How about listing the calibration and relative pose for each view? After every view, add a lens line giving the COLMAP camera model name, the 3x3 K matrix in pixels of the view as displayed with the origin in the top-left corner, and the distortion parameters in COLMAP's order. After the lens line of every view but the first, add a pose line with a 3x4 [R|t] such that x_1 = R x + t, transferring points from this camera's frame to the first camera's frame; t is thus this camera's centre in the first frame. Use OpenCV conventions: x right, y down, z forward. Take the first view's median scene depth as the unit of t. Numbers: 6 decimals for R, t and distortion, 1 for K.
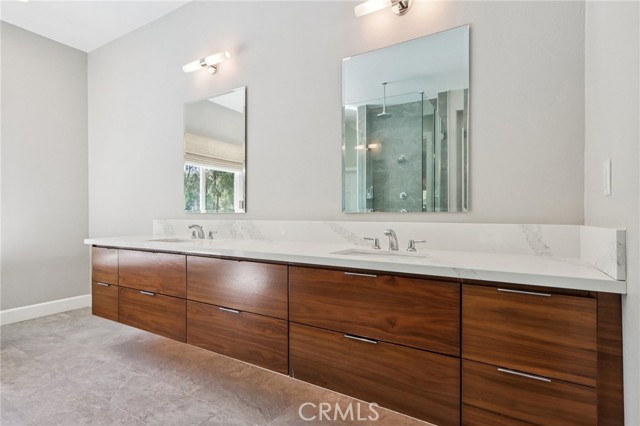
lens RADIAL K [[320.1, 0, 317.5], [0, 320.1, 215.8], [0, 0, 1]] dist [0.009273, 0.000887]
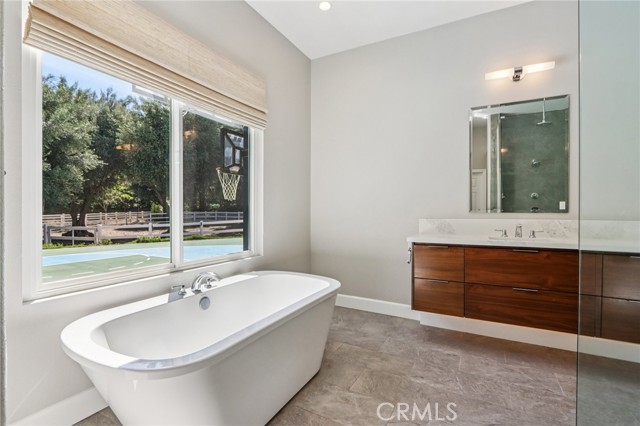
lens RADIAL K [[295.0, 0, 318.7], [0, 295.0, 211.9], [0, 0, 1]] dist [-0.004001, -0.000485]
pose [[0.998873, 0.003695, 0.047327, -1.091120], [-0.003474, 0.999983, -0.004762, -0.005998], [-0.047344, 0.004592, 0.998868, 0.058690]]
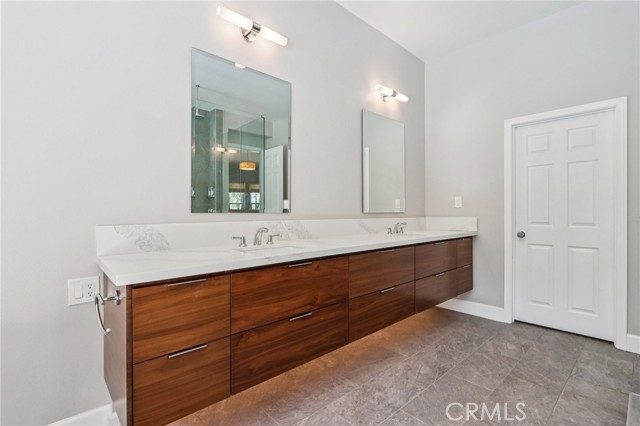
lens RADIAL K [[294.4, 0, 315.8], [0, 294.4, 212.1], [0, 0, 1]] dist [-0.029453, -0.000083]
pose [[0.298937, 0.005031, 0.954260, -1.041456], [0.011241, 0.999898, -0.008793, -0.003993], [-0.954207, 0.013355, 0.298850, 0.654050]]
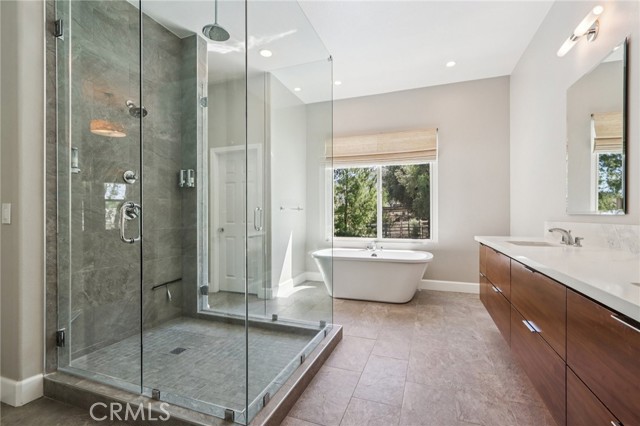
lens RADIAL K [[297.4, 0, 317.7], [0, 297.4, 215.3], [0, 0, 1]] dist [-0.001067, 0.000003]
pose [[0.184711, 0.001985, -0.982791, 0.296387], [-0.006082, 0.999981, 0.000877, -0.004591], [0.982774, 0.005815, 0.184720, 0.201421]]
